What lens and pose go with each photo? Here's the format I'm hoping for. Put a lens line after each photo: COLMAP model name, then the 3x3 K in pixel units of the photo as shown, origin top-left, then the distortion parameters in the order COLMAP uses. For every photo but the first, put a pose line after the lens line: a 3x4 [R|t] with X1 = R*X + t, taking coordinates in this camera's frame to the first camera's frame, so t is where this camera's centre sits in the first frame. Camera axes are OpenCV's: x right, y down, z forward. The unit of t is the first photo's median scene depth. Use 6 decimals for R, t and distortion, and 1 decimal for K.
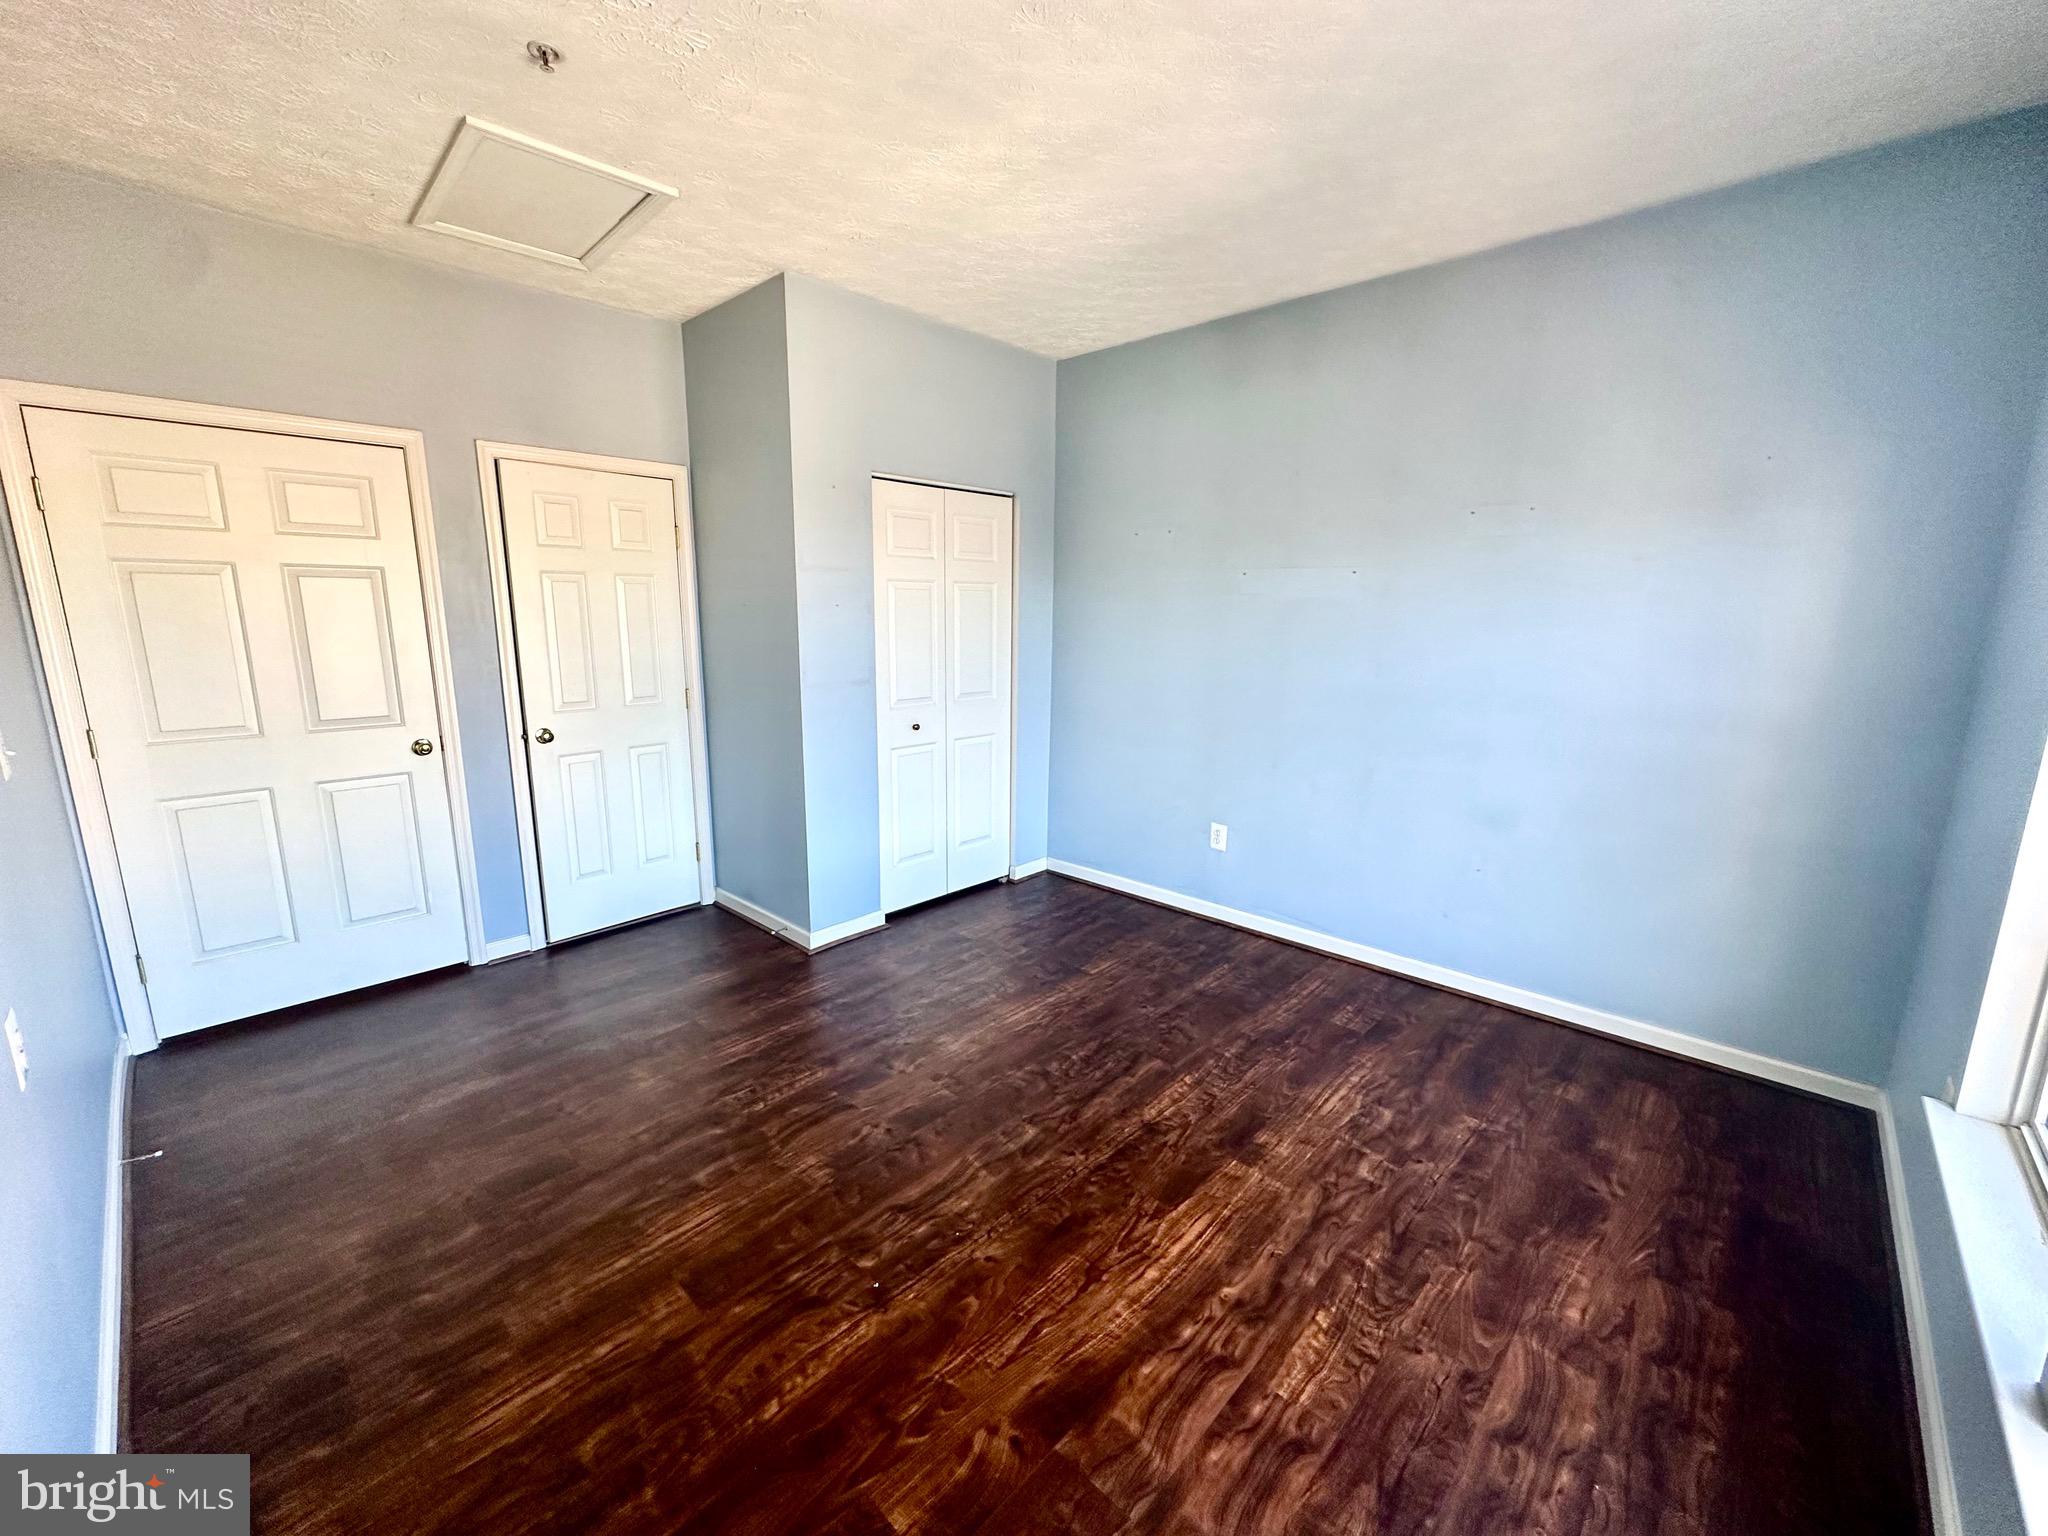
lens RADIAL K [[820.4, 0, 1028.6], [0, 820.4, 776.6], [0, 0, 1]] dist [-0.003985, 0.000862]
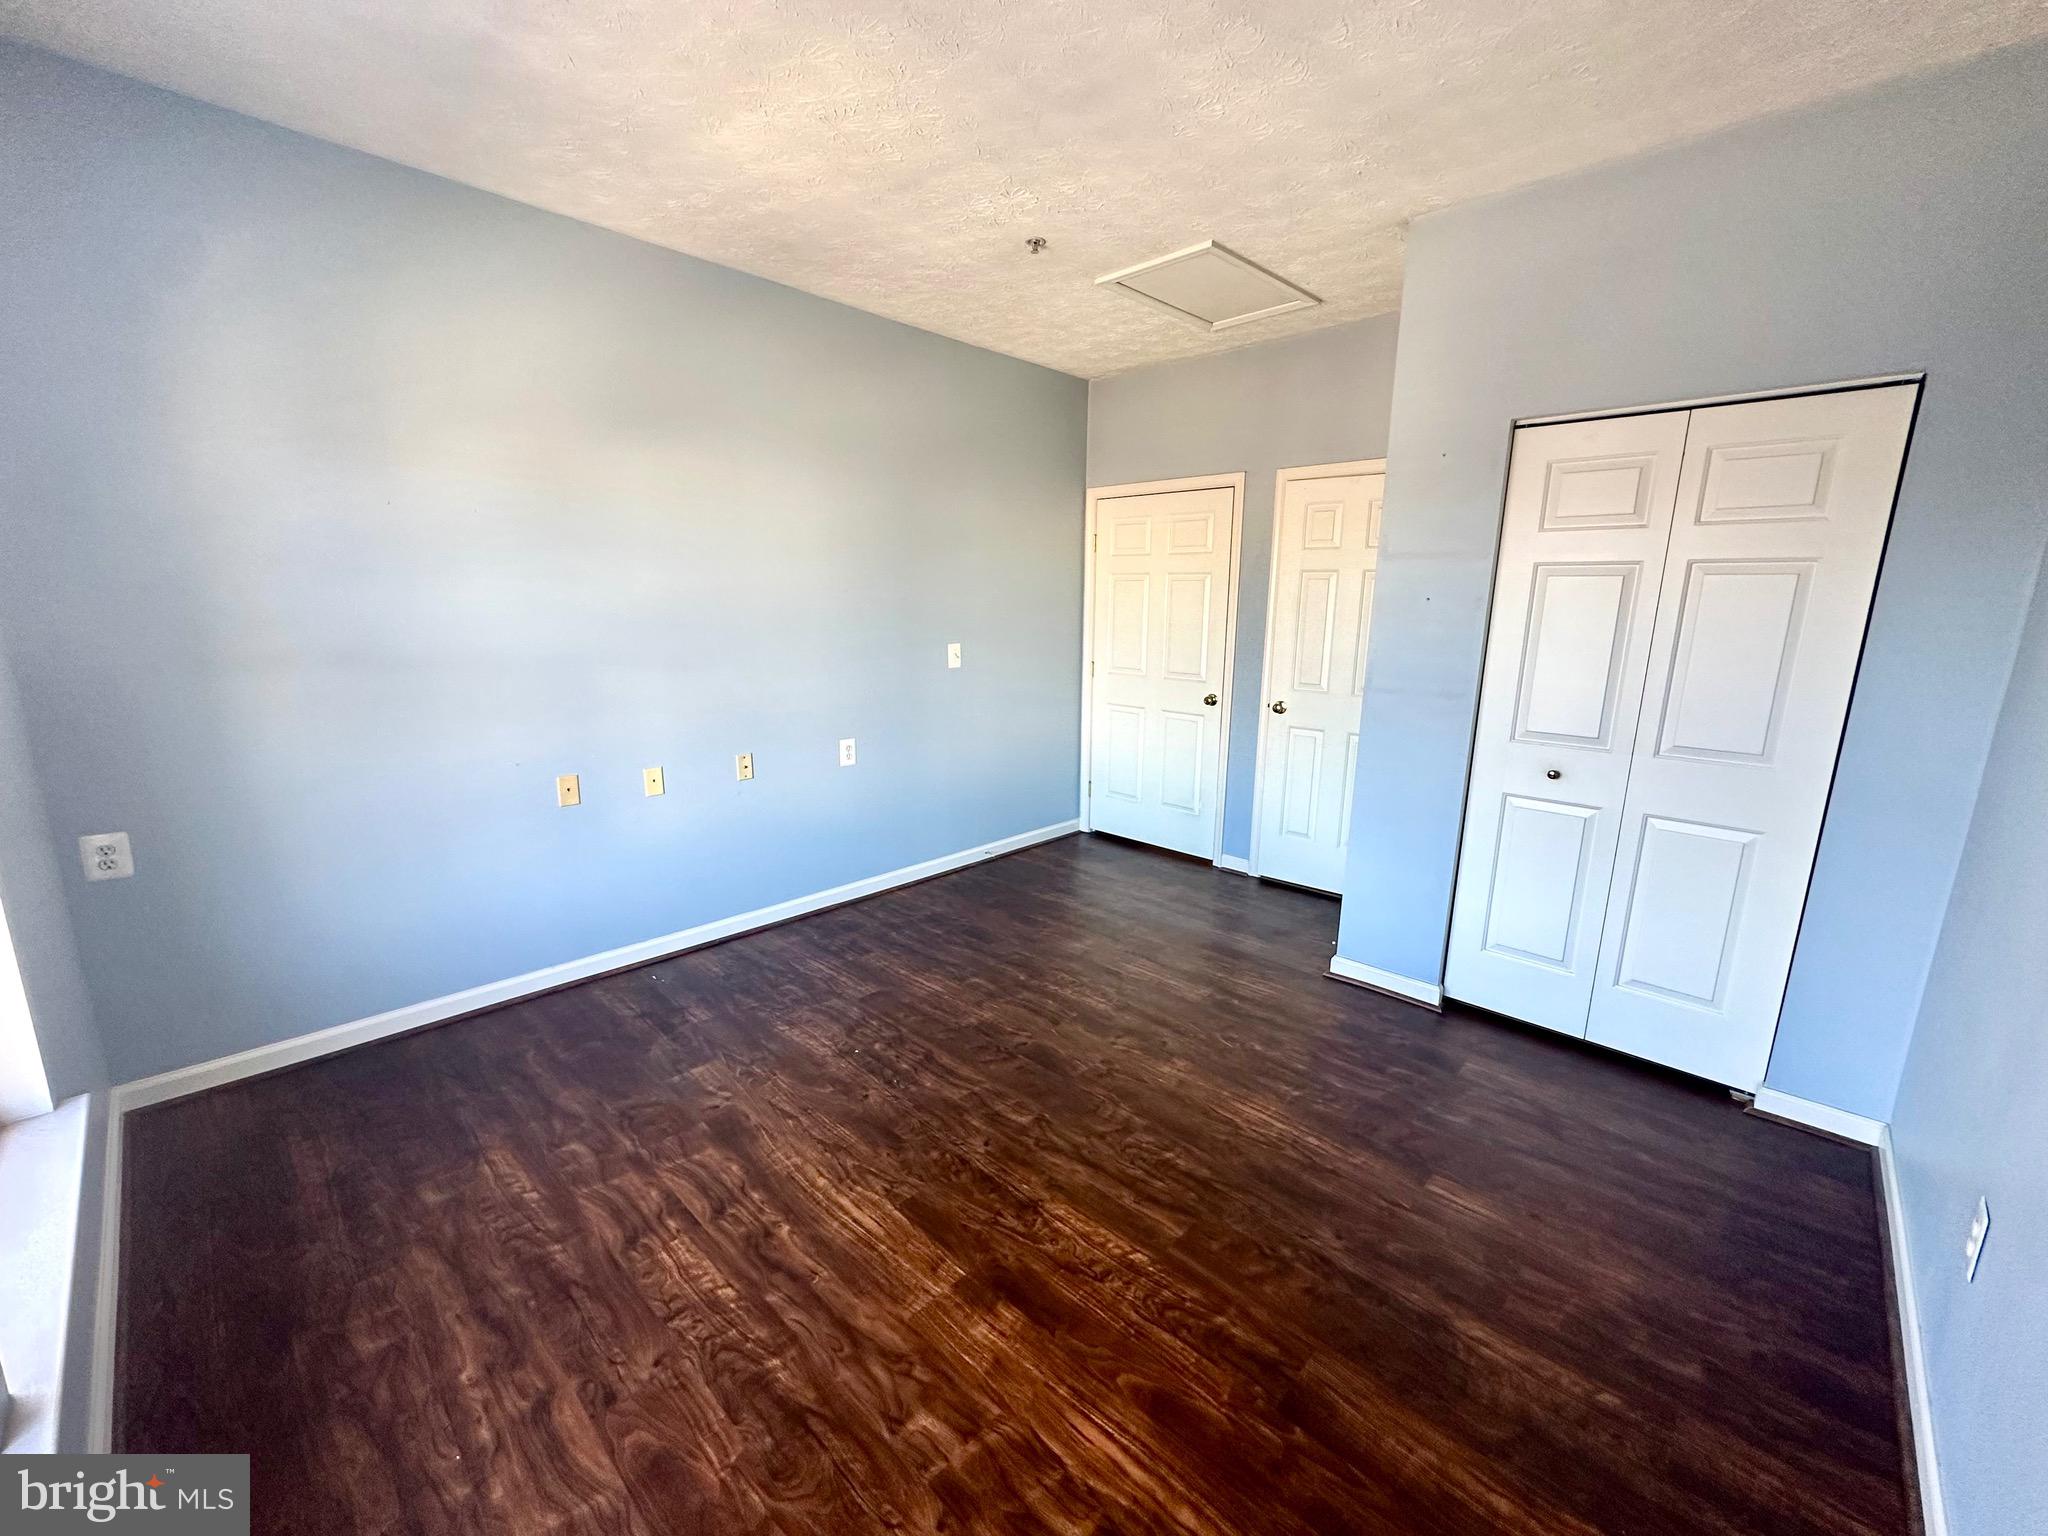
lens RADIAL K [[820.4, 0, 1021.5], [0, 820.4, 778.0], [0, 0, 1]] dist [-0.003985, 0.000862]
pose [[-0.011782, 0.208698, -0.977909, 1.049956], [-0.213686, 0.954859, 0.206354, -0.200638], [0.976831, 0.211397, 0.033346, 1.029307]]
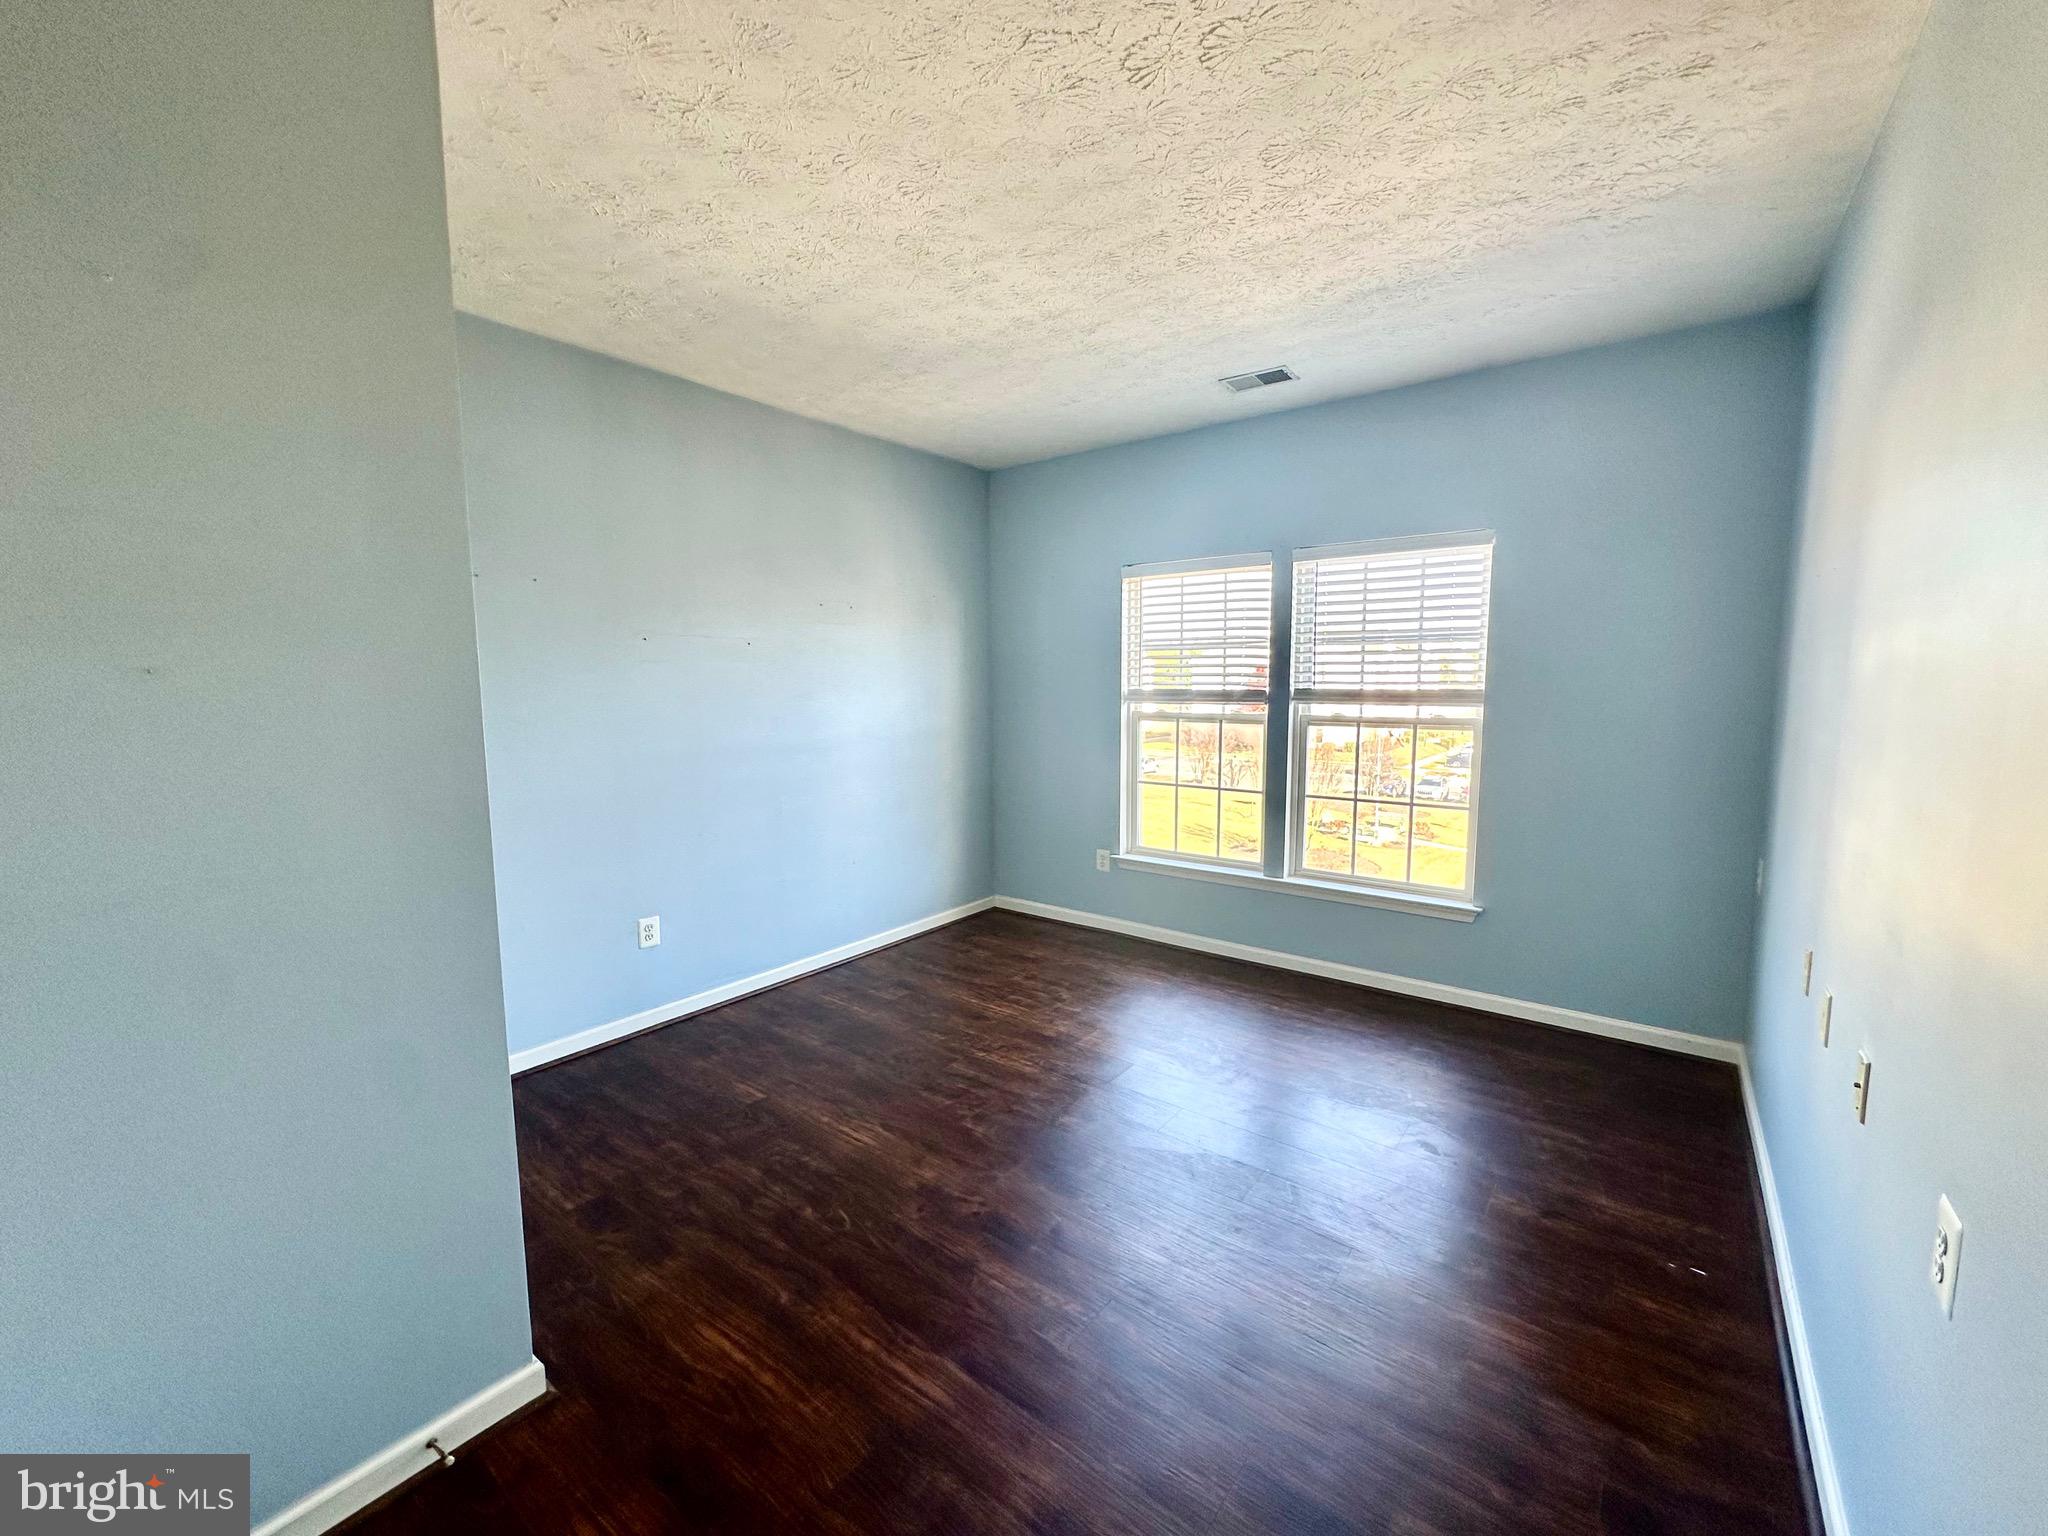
lens RADIAL K [[820.4, 0, 1029.4], [0, 820.4, 767.2], [0, 0, 1]] dist [-0.003985, 0.000862]
pose [[-0.100869, -0.115264, 0.988200, -1.268250], [0.206771, 0.969149, 0.134148, -0.252562], [-0.973176, 0.217862, -0.073923, 1.210234]]
